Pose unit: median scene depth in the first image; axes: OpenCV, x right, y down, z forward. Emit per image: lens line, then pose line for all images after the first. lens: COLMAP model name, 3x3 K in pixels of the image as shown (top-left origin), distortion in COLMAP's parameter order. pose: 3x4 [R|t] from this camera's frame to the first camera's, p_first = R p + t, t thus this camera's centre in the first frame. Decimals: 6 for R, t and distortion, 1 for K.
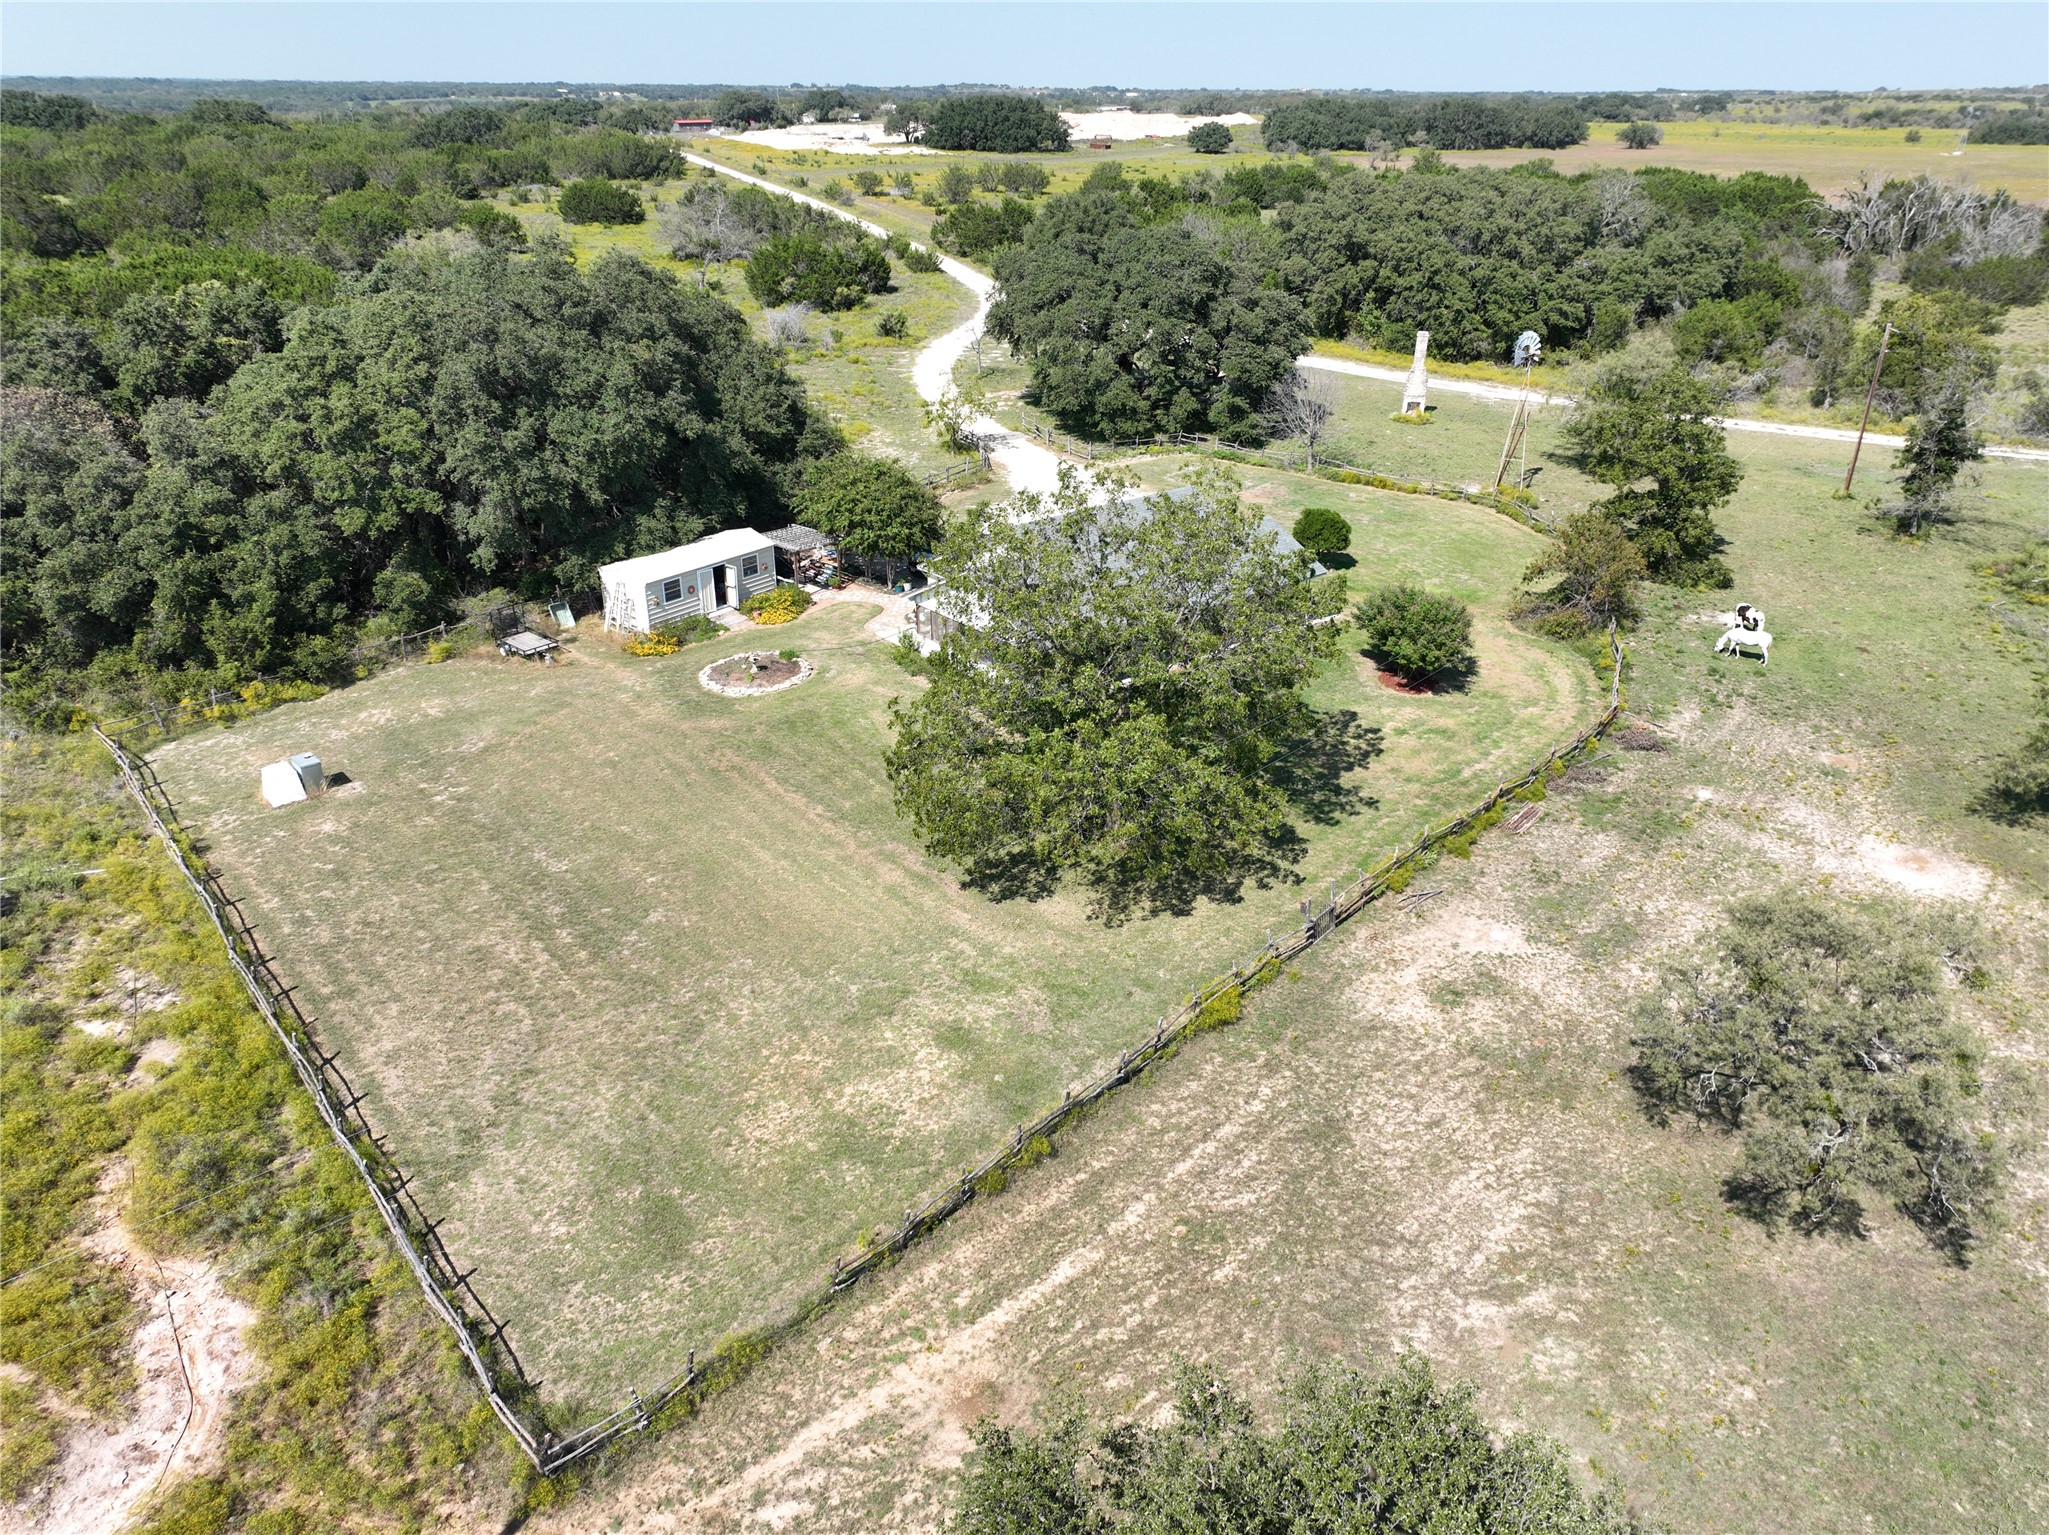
lens RADIAL K [[1435.4, 0, 1022.9], [0, 1435.4, 768.1], [0, 0, 1]] dist [-0.000700, 0.017264]
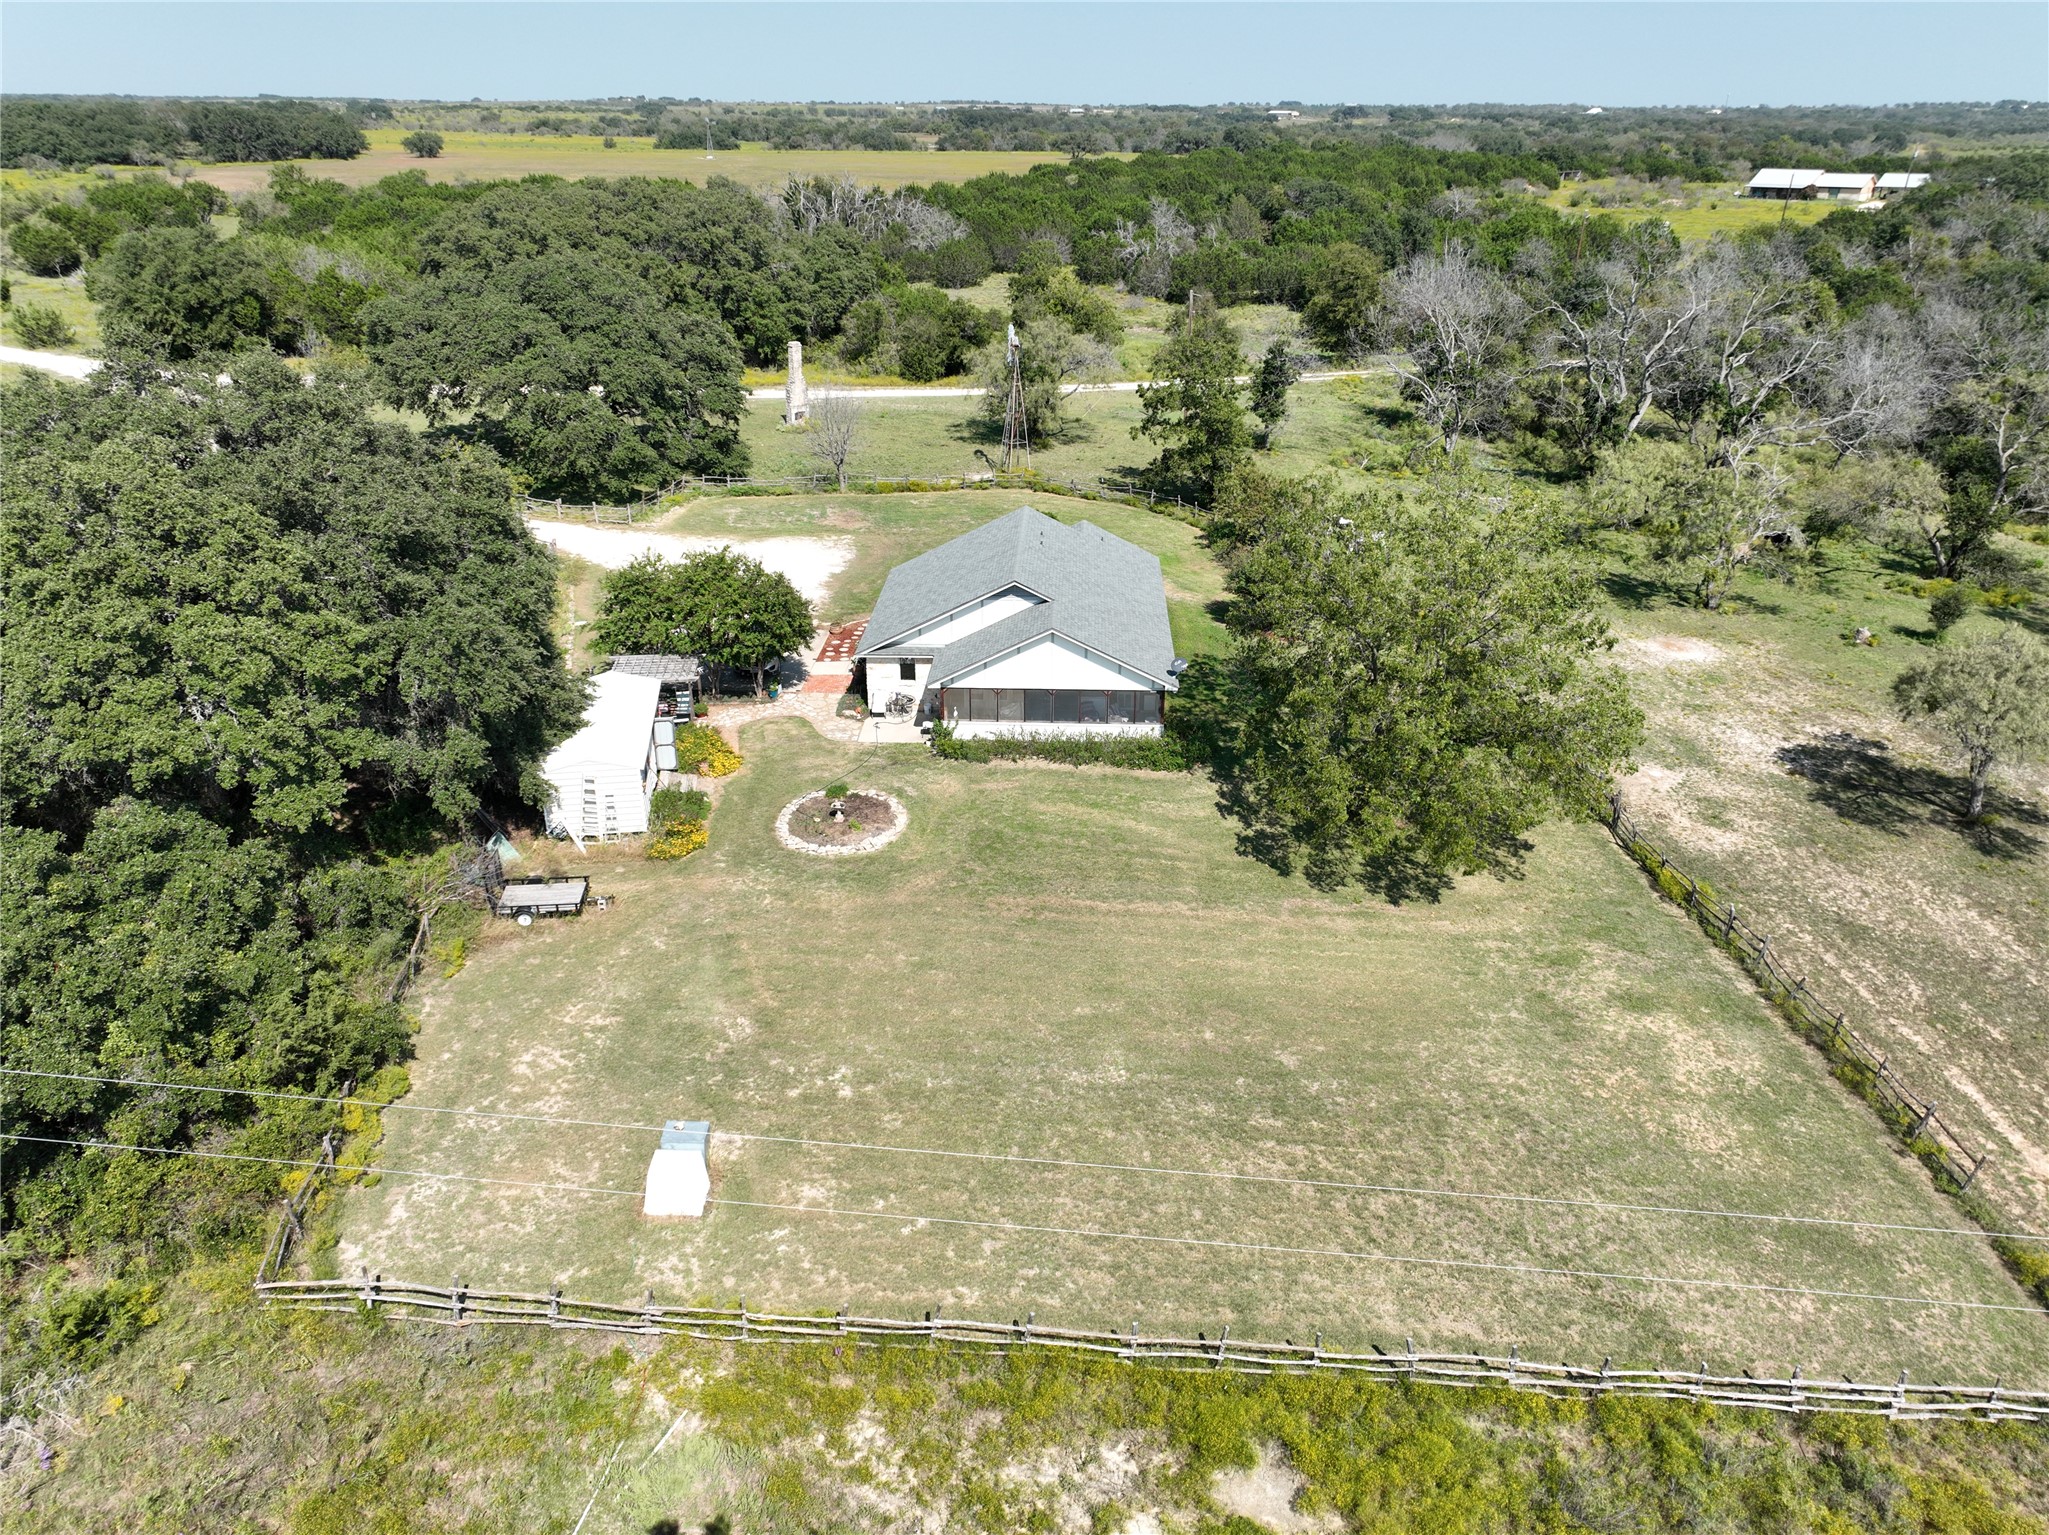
lens RADIAL K [[1435.4, 0, 1025.1], [0, 1435.4, 771.4], [0, 0, 1]] dist [-0.000700, 0.017264]
pose [[0.665879, -0.313408, 0.677038, -0.390305], [0.314760, 0.940781, 0.125925, -0.096029], [-0.676410, 0.129254, 0.725095, 0.197132]]
